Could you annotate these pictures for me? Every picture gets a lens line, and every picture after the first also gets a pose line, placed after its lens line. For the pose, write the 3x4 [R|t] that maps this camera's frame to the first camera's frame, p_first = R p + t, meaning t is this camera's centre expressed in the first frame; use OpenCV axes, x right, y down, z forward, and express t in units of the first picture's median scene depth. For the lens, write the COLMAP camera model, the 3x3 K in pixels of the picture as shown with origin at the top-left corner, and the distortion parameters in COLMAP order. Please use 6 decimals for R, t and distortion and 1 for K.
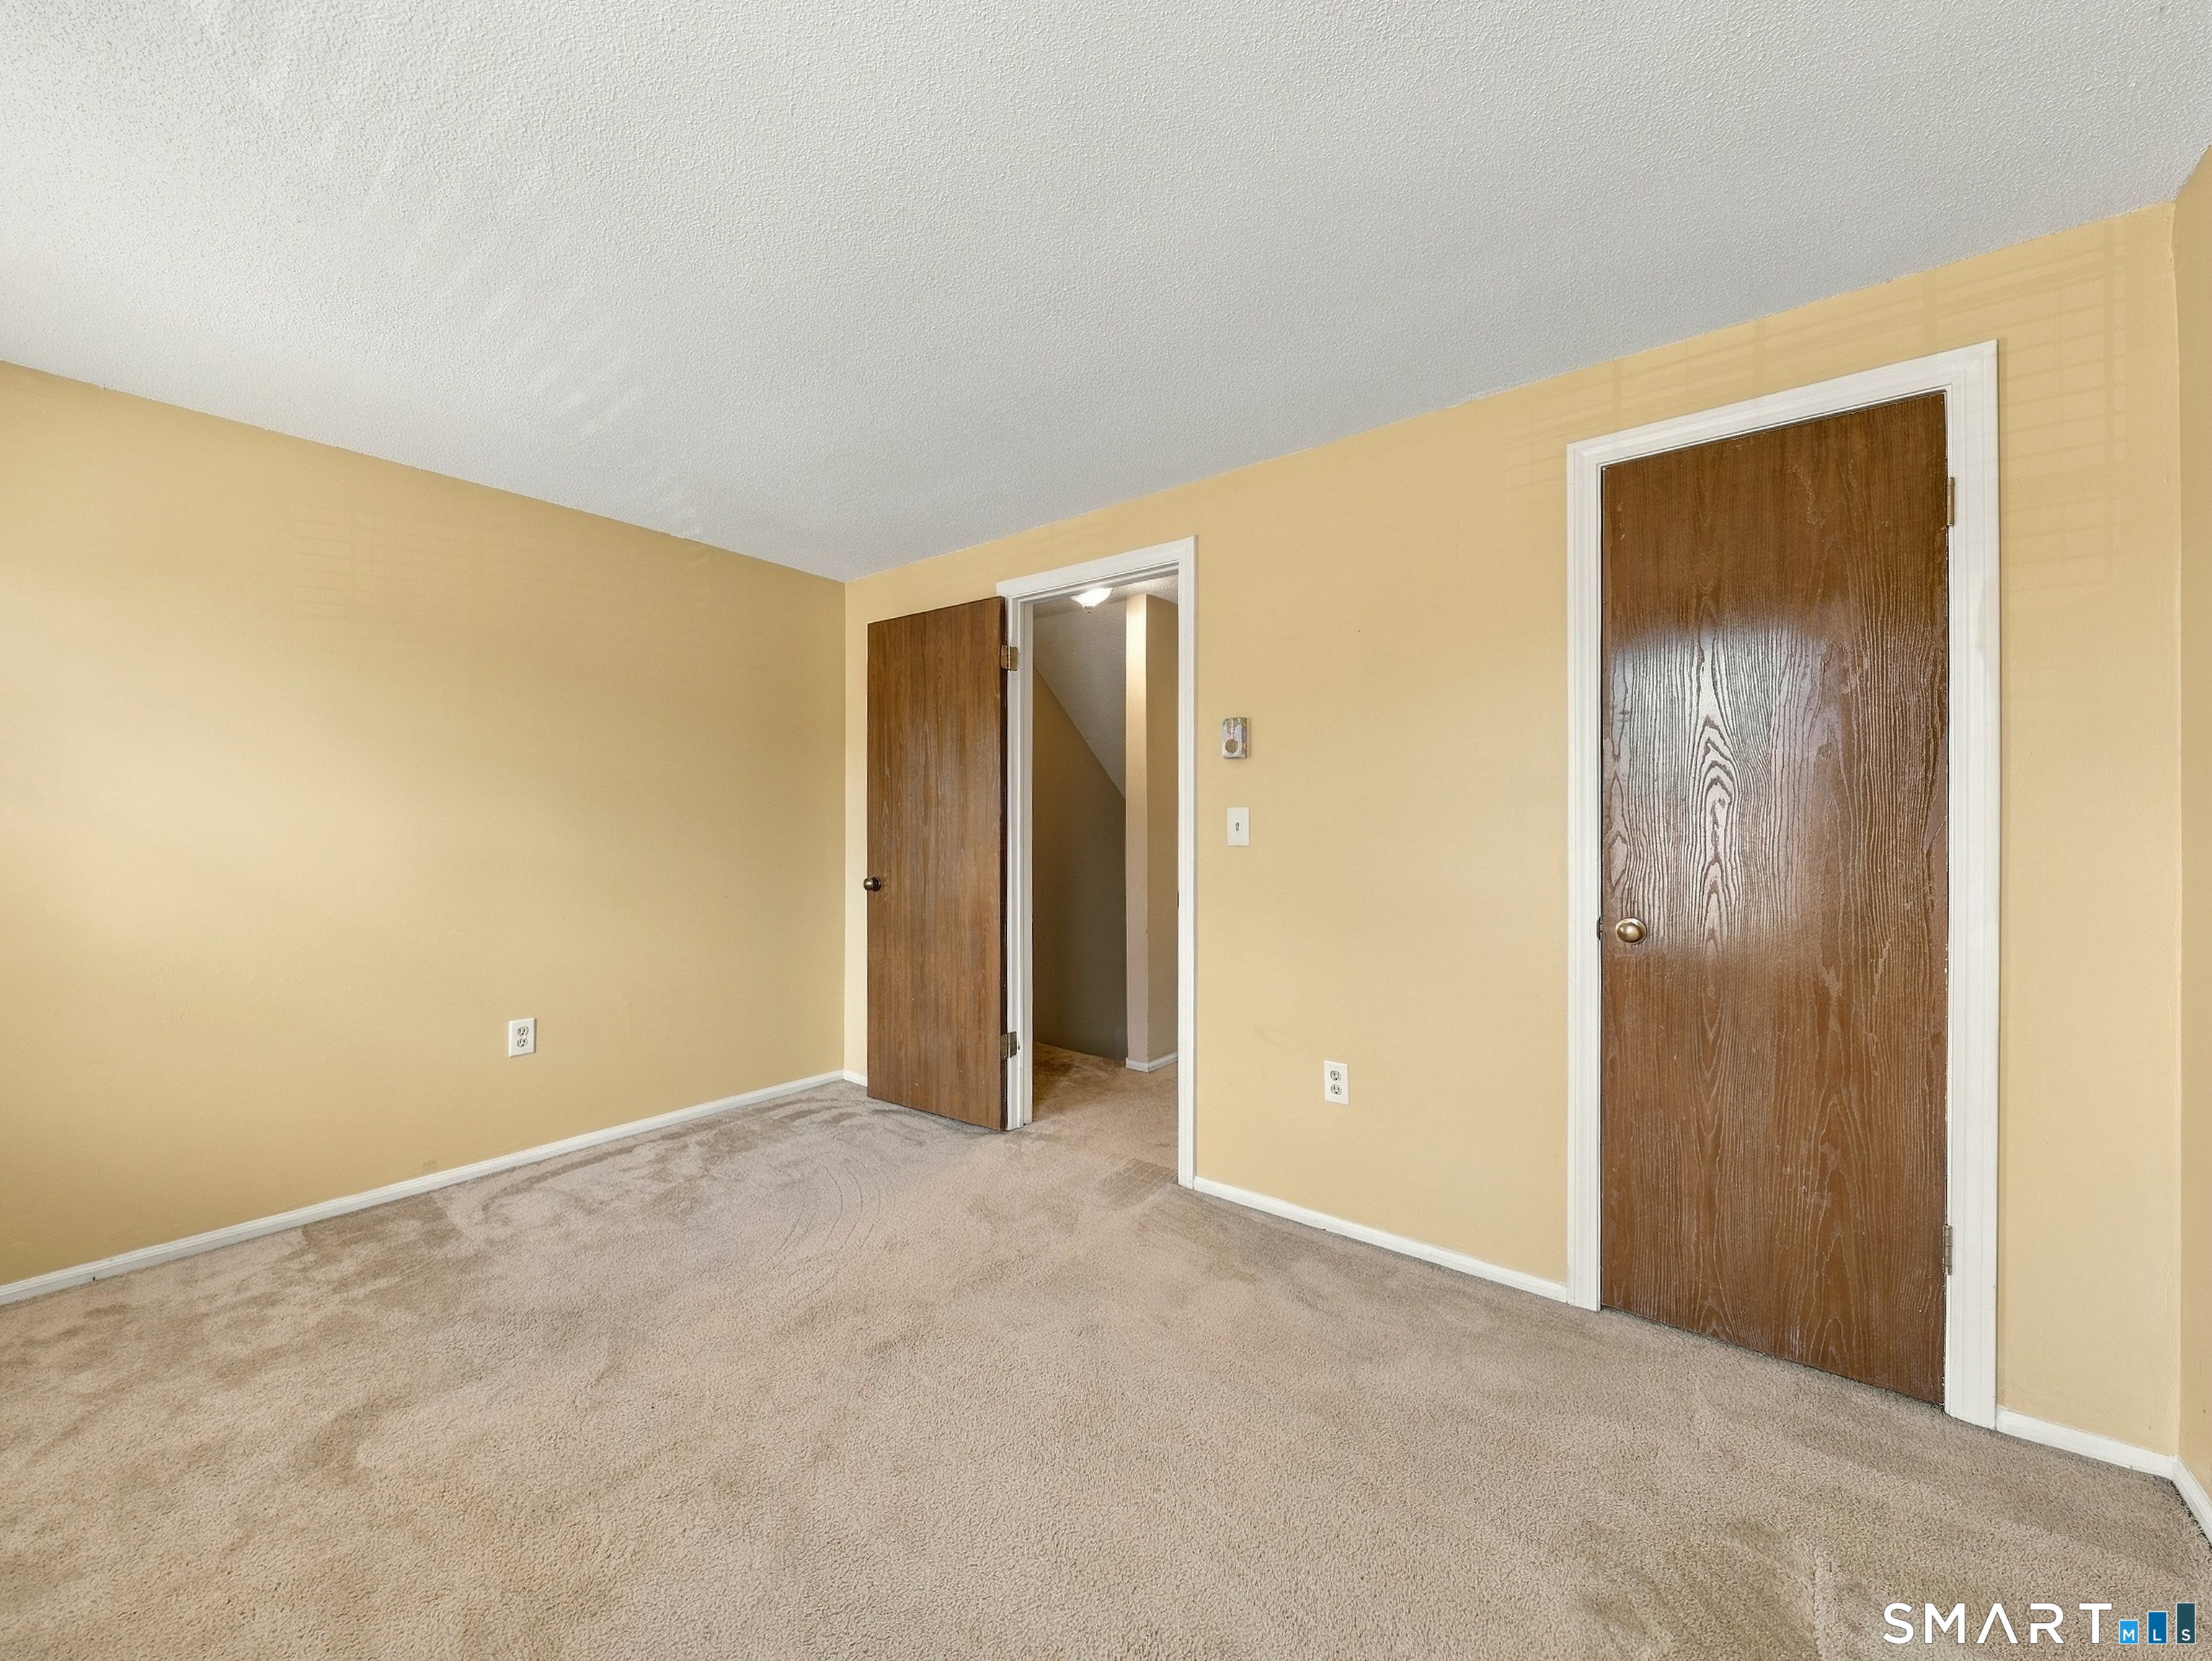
lens RADIAL K [[850.9, 0, 1109.4], [0, 850.9, 829.9], [0, 0, 1]] dist [-0.001166, -0.000121]
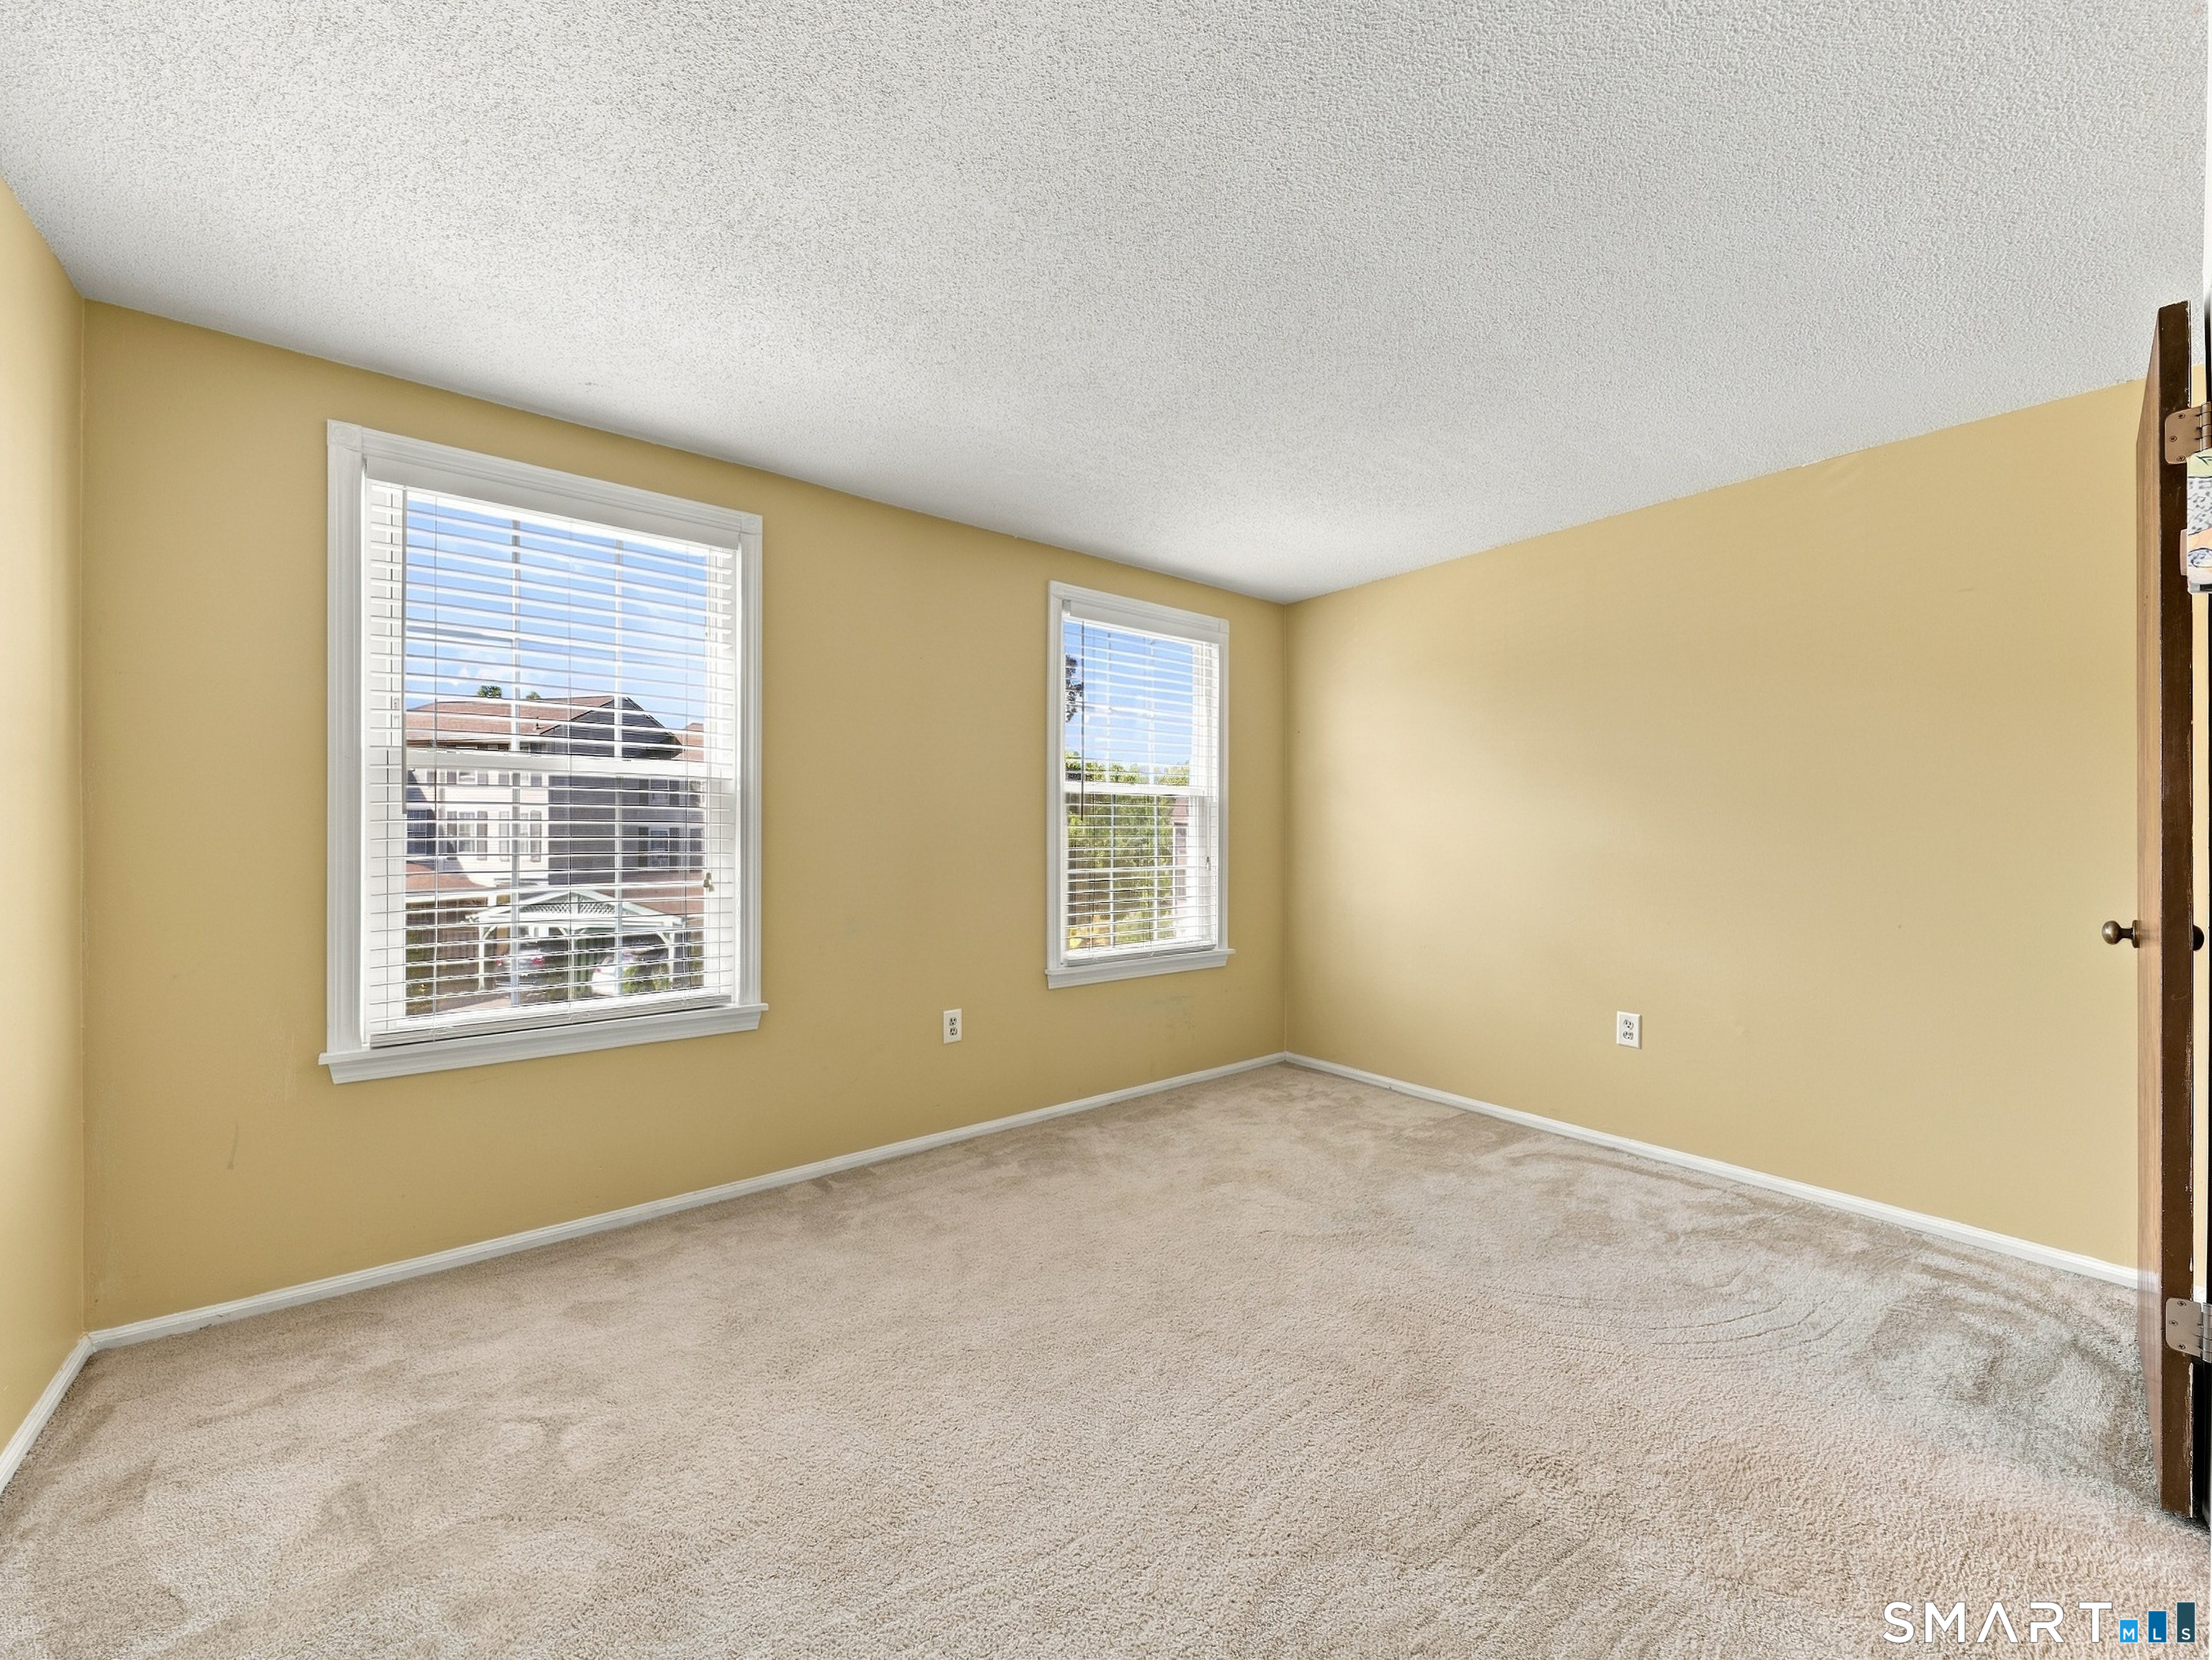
lens RADIAL K [[850.8, 0, 1108.6], [0, 850.8, 834.9], [0, 0, 1]] dist [-0.001166, -0.000121]
pose [[-0.245868, -0.000408, -0.969303, 0.528084], [0.001580, 0.999998, -0.000822, 0.003734], [0.969302, -0.001734, -0.245867, 0.699882]]
